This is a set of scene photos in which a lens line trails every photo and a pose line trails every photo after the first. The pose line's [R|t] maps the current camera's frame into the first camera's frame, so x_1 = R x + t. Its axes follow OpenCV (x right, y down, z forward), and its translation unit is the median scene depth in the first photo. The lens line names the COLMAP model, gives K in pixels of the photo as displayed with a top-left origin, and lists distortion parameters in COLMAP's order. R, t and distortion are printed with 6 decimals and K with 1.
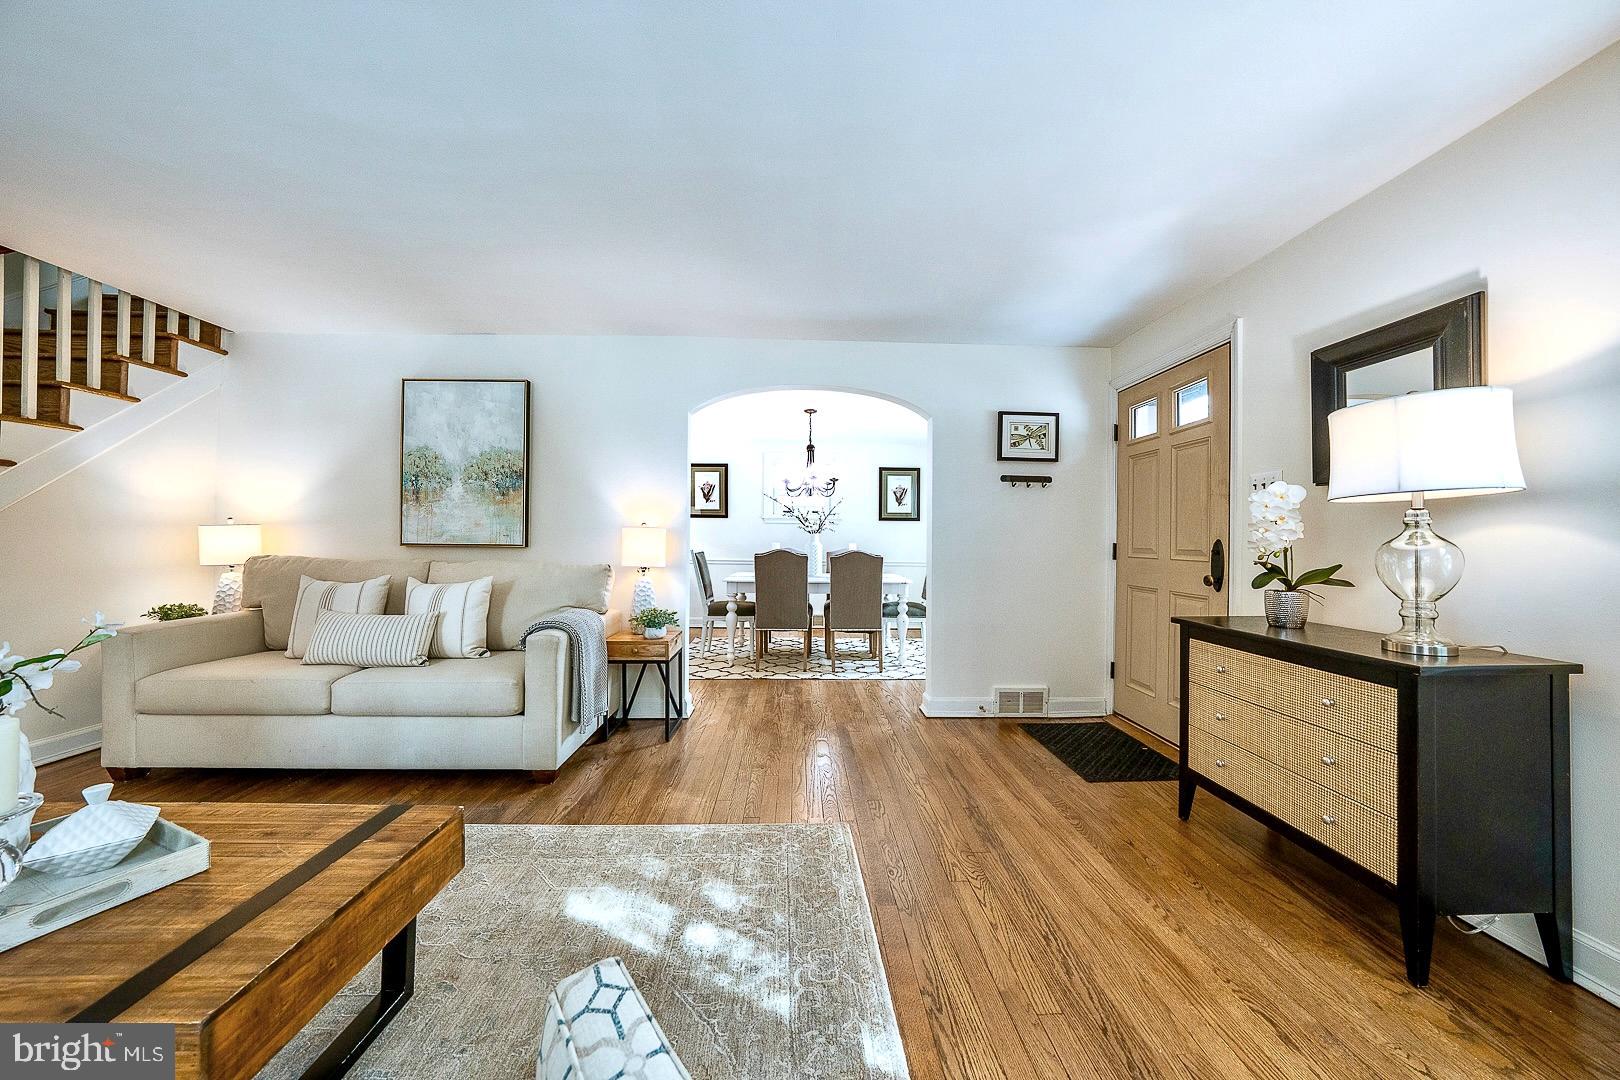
lens RADIAL K [[556.0, 0, 805.6], [0, 556.0, 540.3], [0, 0, 1]] dist [-0.011309, 0.000518]
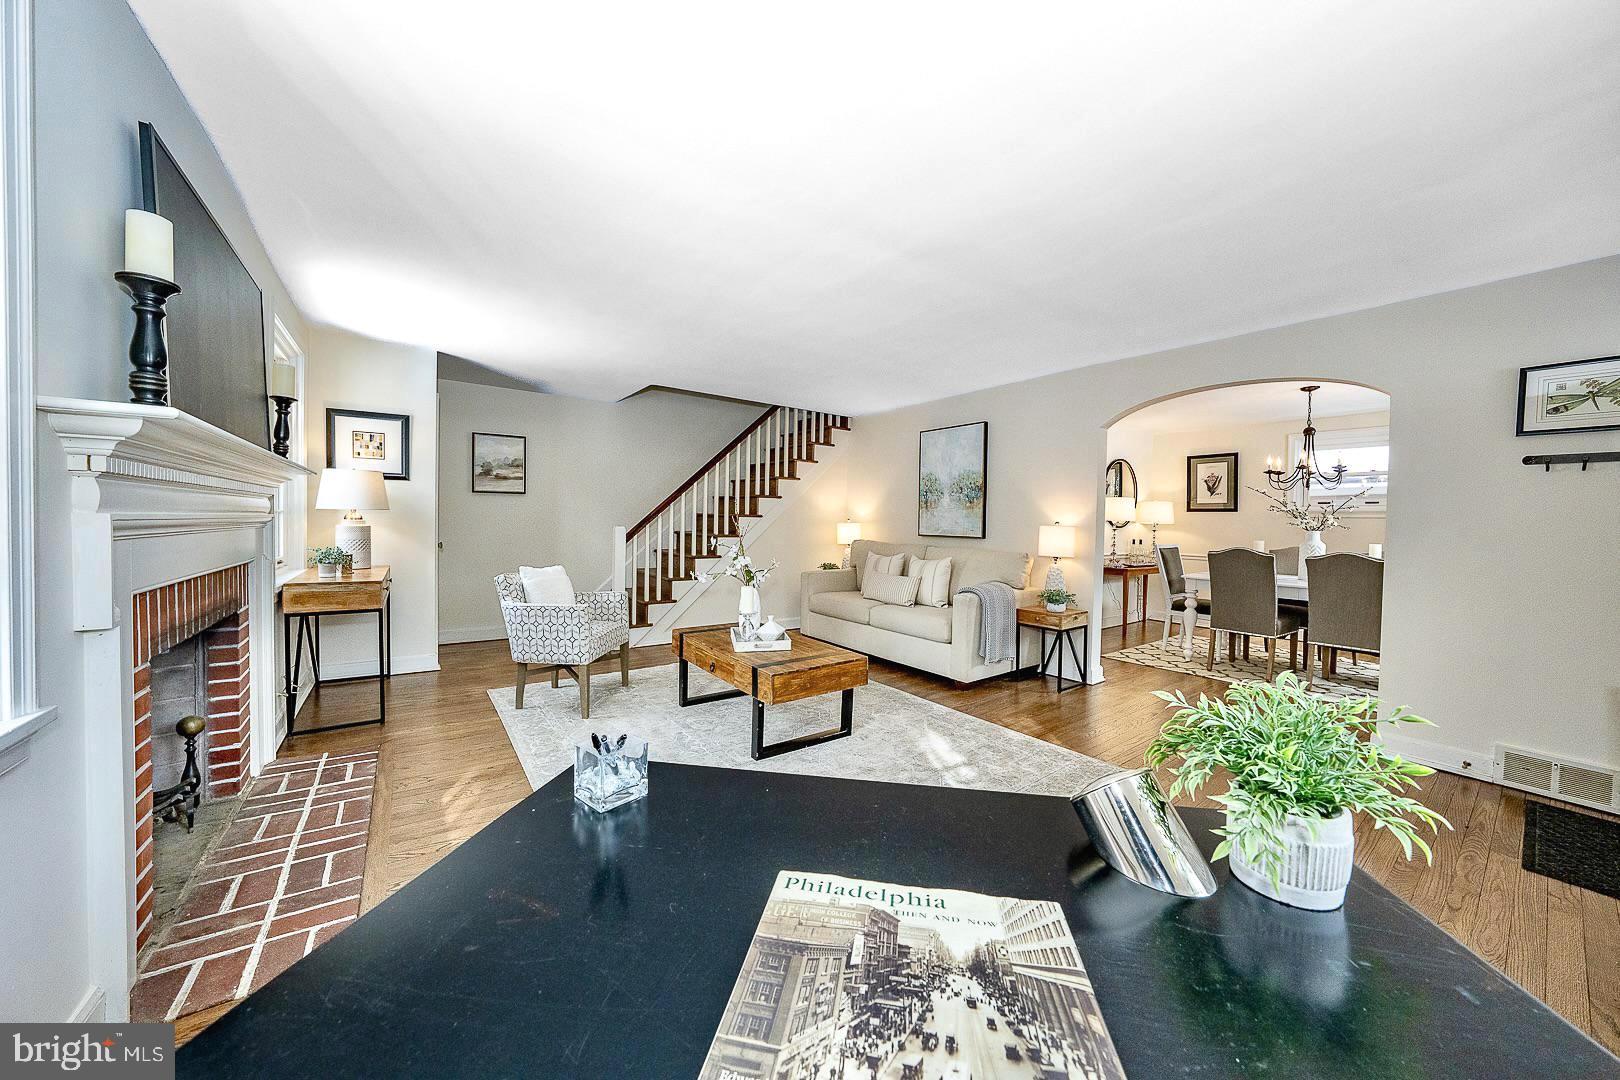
lens RADIAL K [[556.0, 0, 815.0], [0, 556.0, 541.1], [0, 0, 1]] dist [-0.011309, 0.000518]
pose [[0.571386, 0.028919, -0.820172, 0.460905], [-0.014127, 0.999577, 0.025403, -0.012683], [0.820560, -0.002928, 0.571553, -0.187307]]
